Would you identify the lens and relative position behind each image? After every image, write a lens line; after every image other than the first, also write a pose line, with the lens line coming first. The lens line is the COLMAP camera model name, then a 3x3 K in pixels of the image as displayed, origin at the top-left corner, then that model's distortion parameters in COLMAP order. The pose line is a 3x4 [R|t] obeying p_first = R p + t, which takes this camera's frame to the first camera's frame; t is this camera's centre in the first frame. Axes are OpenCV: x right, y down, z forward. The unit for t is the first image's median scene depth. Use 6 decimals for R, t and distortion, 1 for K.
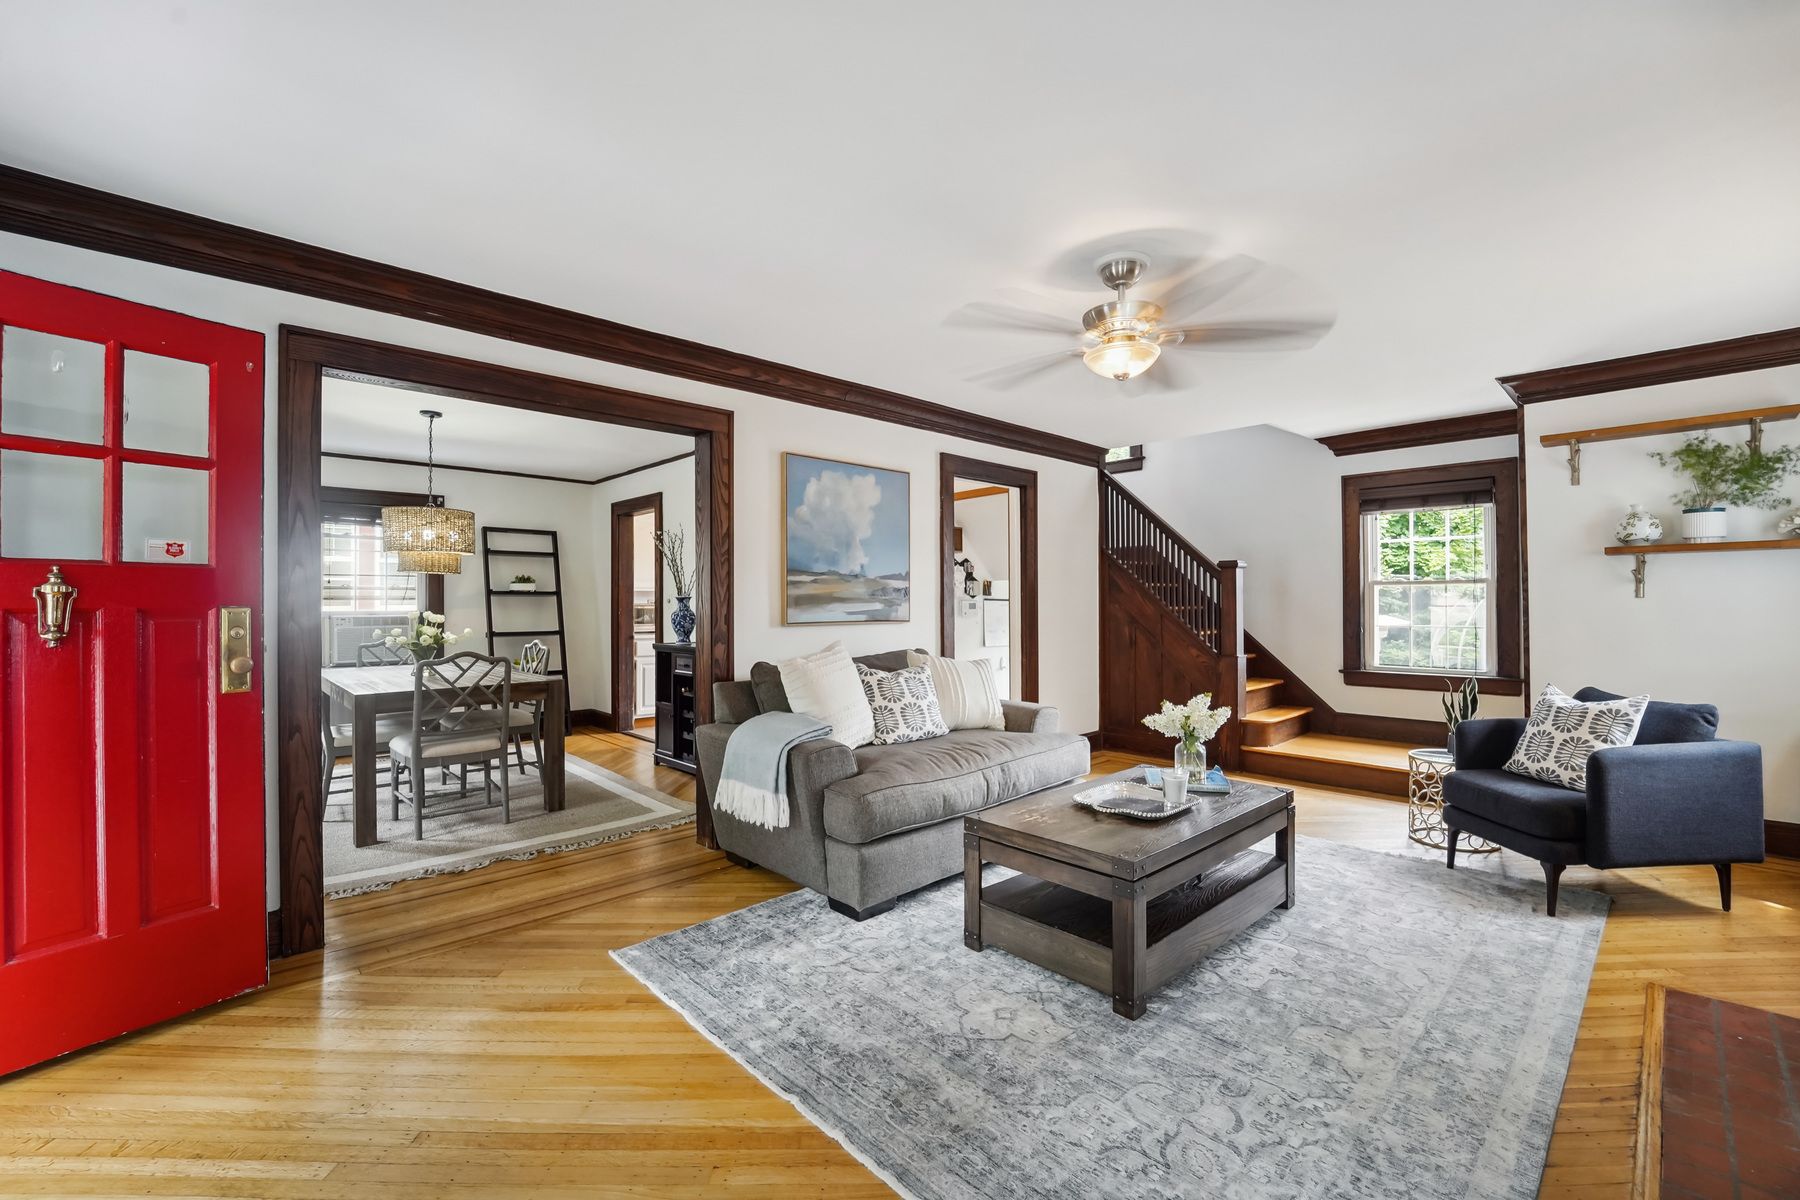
lens RADIAL K [[762.9, 0, 895.6], [0, 762.9, 603.4], [0, 0, 1]] dist [-0.013166, -0.000139]
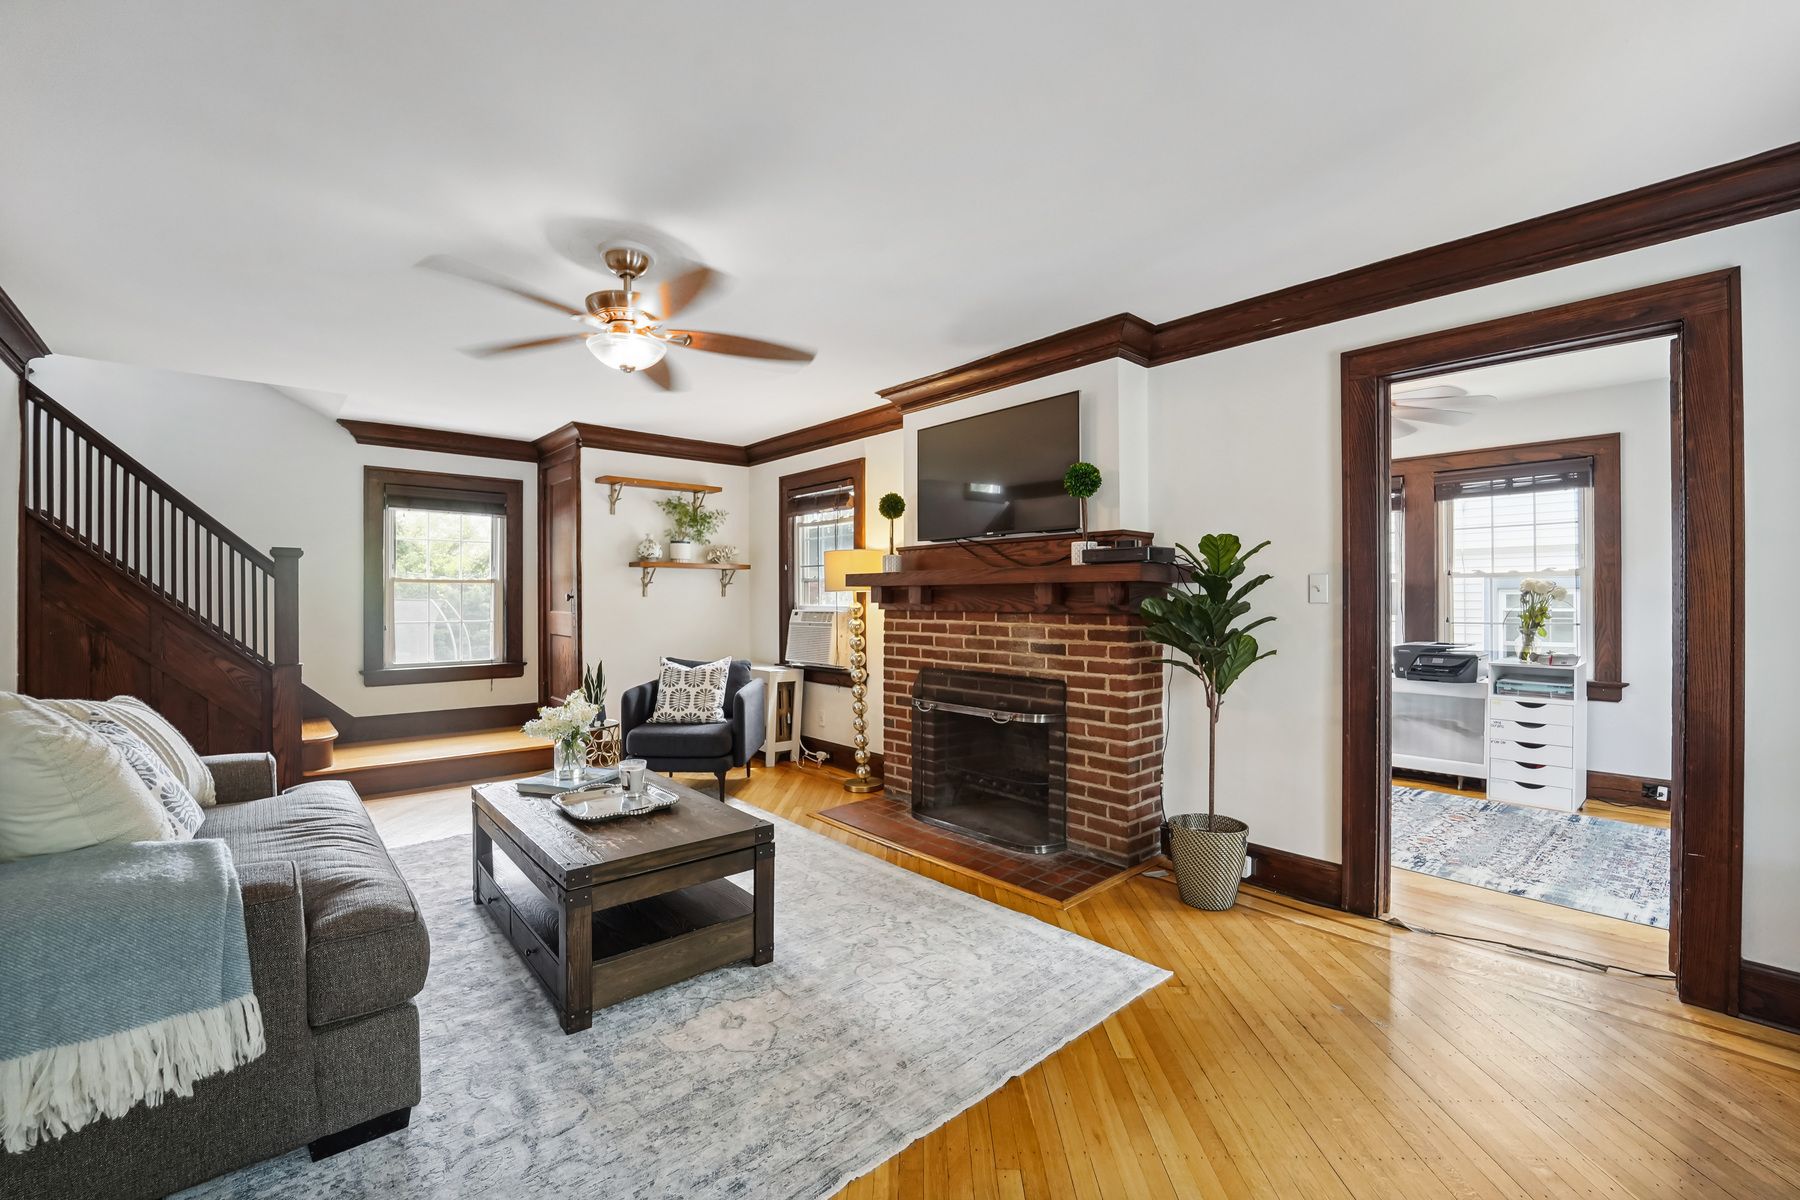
lens RADIAL K [[762.9, 0, 904.7], [0, 762.9, 597.8], [0, 0, 1]] dist [-0.013166, -0.000139]
pose [[0.017993, 0.004183, 0.999829, -0.410577], [0.000623, 0.999991, -0.004195, 0.001055], [-0.999838, 0.000699, 0.017991, 0.380589]]
